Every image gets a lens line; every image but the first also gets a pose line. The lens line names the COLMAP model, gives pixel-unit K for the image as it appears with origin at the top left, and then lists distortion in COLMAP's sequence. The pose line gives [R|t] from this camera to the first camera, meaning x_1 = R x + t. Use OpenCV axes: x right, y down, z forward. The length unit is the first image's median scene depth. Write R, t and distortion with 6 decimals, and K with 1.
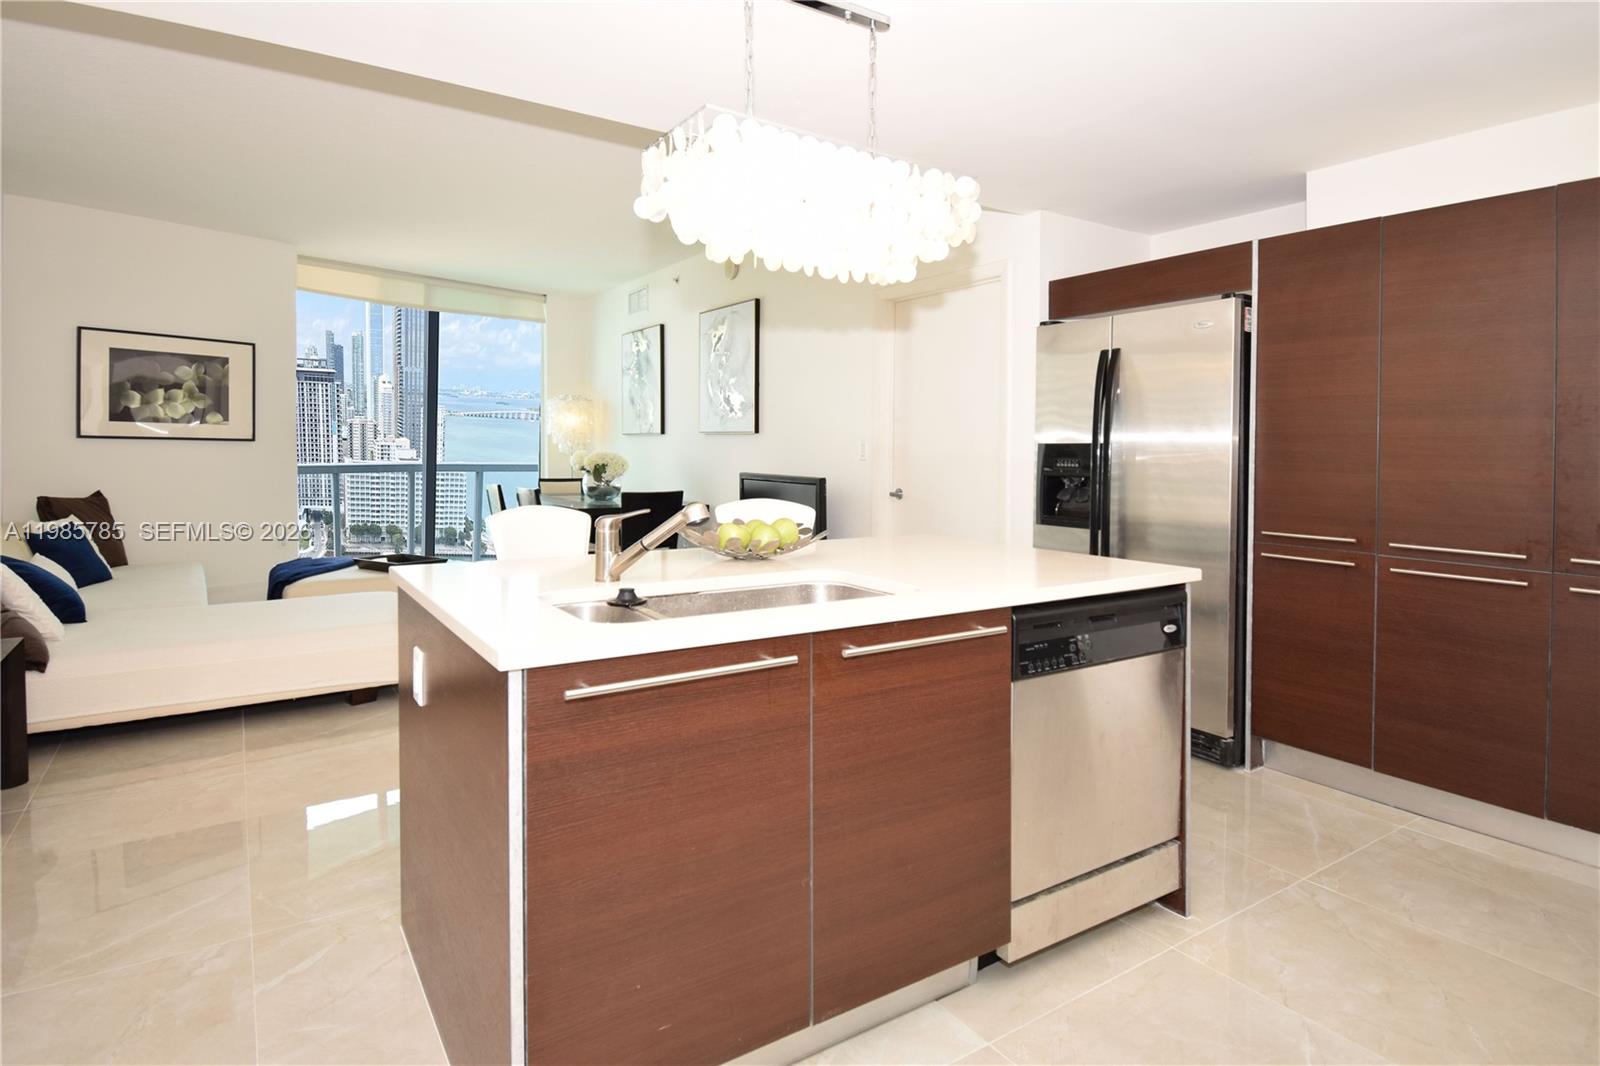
lens RADIAL K [[850.4, 0, 830.8], [0, 850.4, 486.0], [0, 0, 1]] dist [-0.013964, -0.009542]
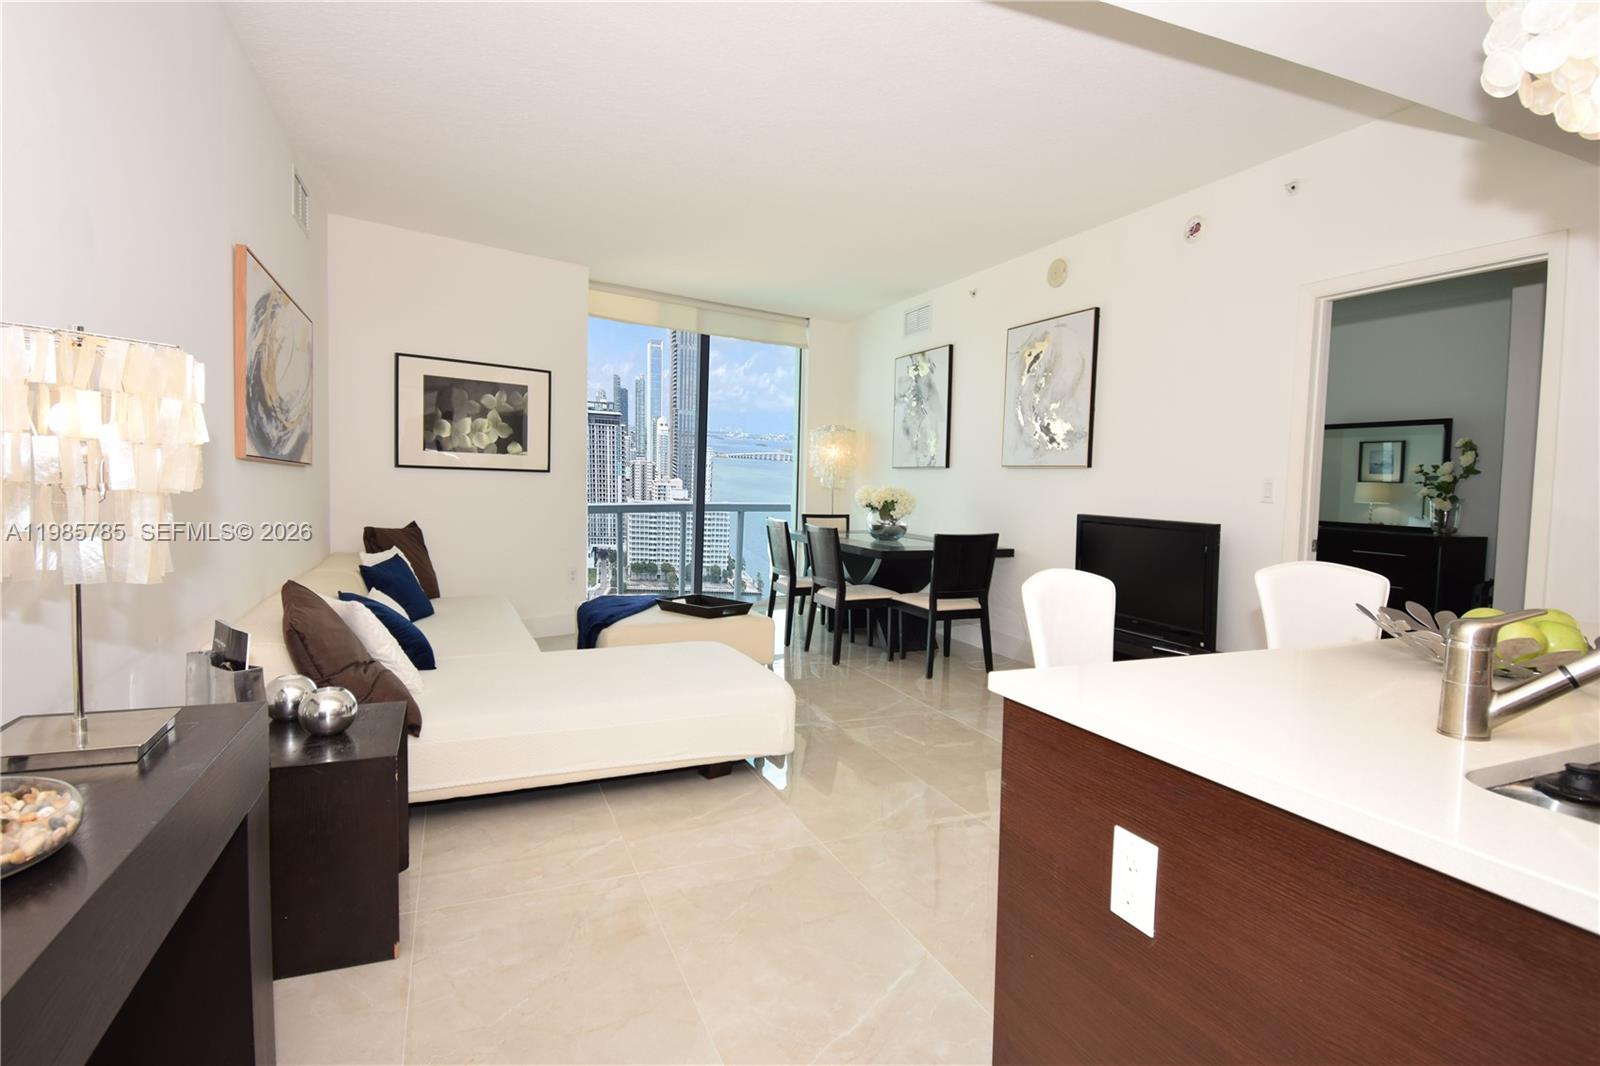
lens RADIAL K [[850.4, 0, 798.5], [0, 850.4, 534.5], [0, 0, 1]] dist [-0.013964, -0.009542]
pose [[0.975124, 0.021894, -0.220574, -0.178272], [-0.018780, 0.999692, 0.016204, -0.003527], [0.220861, -0.011659, 0.975236, 0.110196]]
